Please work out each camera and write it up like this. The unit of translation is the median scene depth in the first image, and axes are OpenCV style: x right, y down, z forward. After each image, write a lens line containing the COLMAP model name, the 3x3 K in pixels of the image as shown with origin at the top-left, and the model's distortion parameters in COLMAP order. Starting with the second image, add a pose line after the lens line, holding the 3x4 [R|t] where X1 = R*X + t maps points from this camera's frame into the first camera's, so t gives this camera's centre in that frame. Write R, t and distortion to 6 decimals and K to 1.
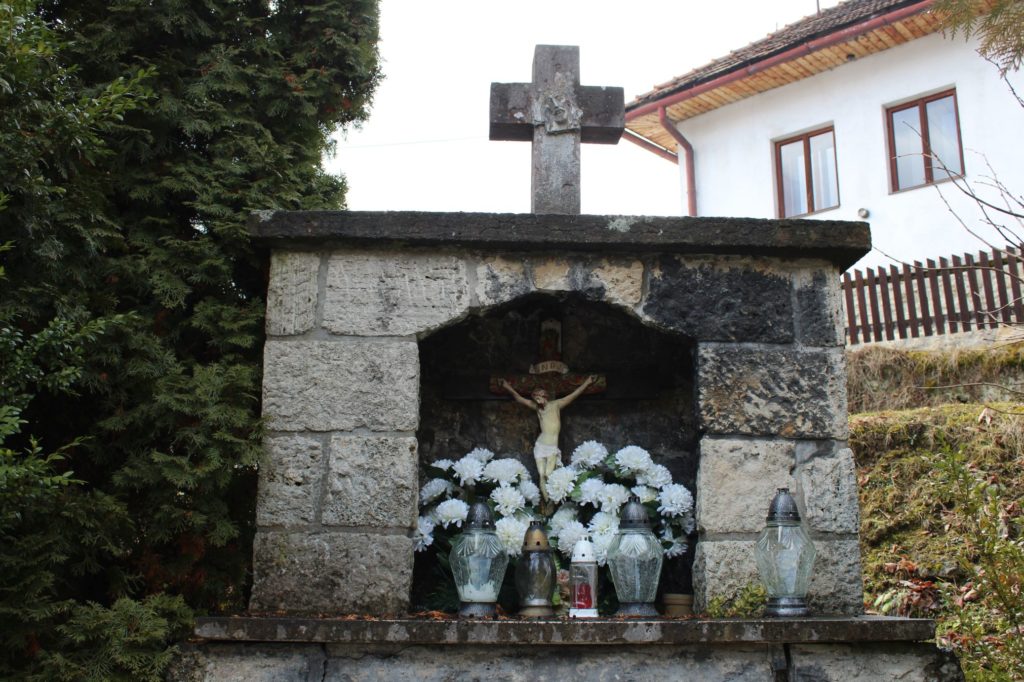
lens RADIAL K [[1023.4, 0, 511.7], [0, 1023.4, 346.8], [0, 0, 1]] dist [-0.102918, 0.000000]
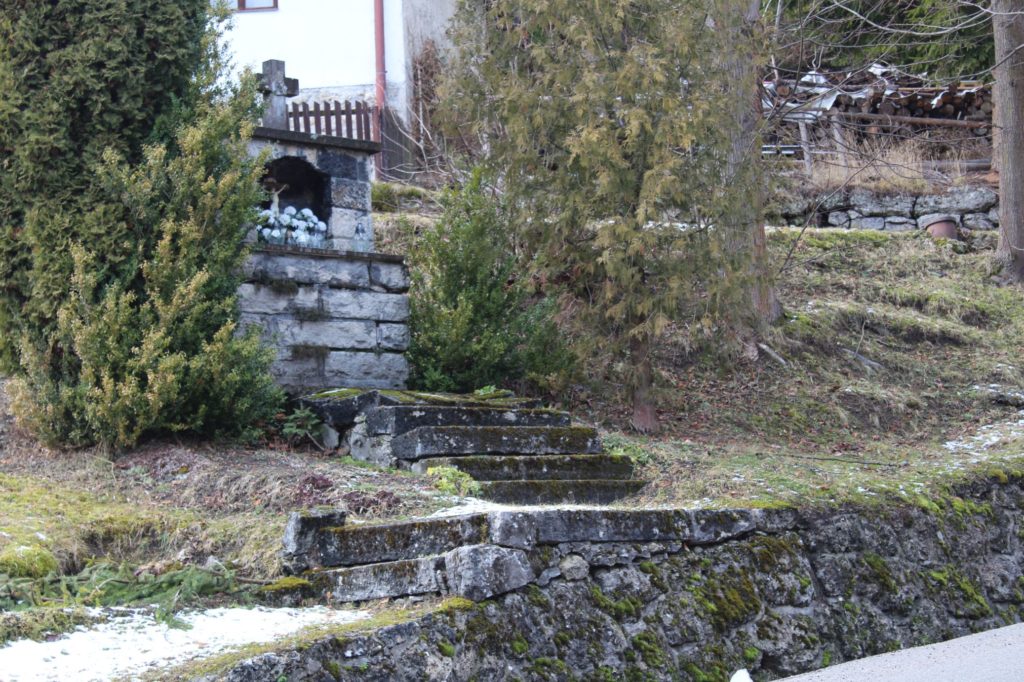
lens RADIAL K [[2379.0, 0, 509.9], [0, 2379.0, 343.0], [0, 0, 1]] dist [0.186274, 0.000000]
pose [[0.800745, 0.039133, 0.597725, -3.703642], [-0.092720, 0.993934, 0.059139, 0.019419], [-0.591785, -0.102776, 0.799517, -5.185907]]
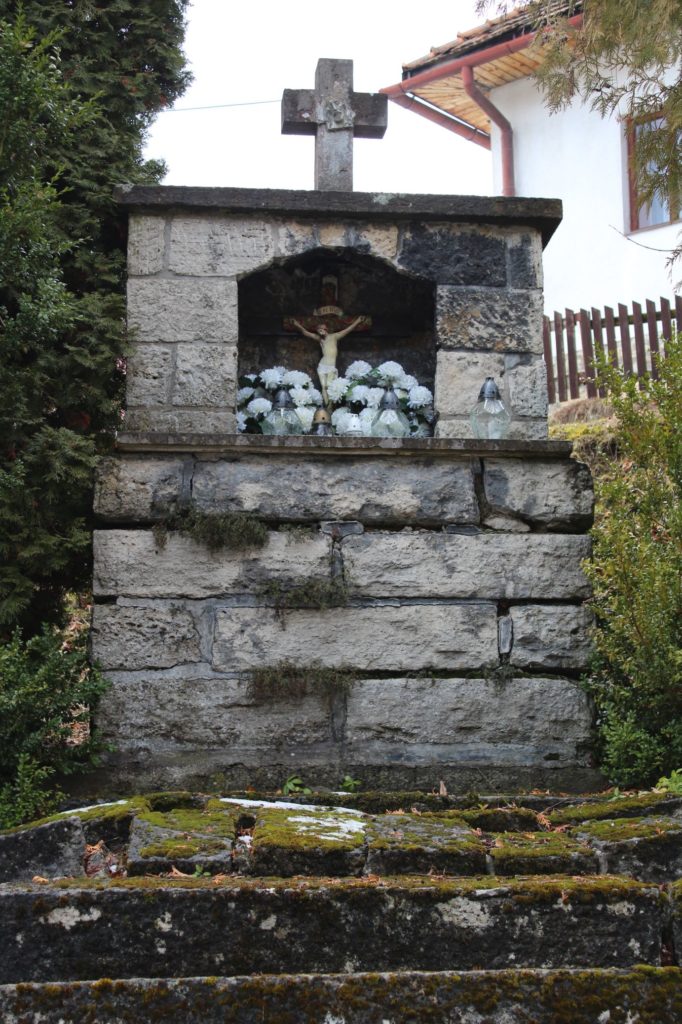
lens RADIAL K [[1857.1, 0, 338.5], [0, 1857.1, 523.1], [0, 0, 1]] dist [0.036362, 0.000000]
pose [[0.997991, 0.003087, 0.063287, -0.111626], [-0.004588, 0.999711, 0.023578, 0.261912], [-0.063196, -0.023821, 0.997717, -1.535940]]
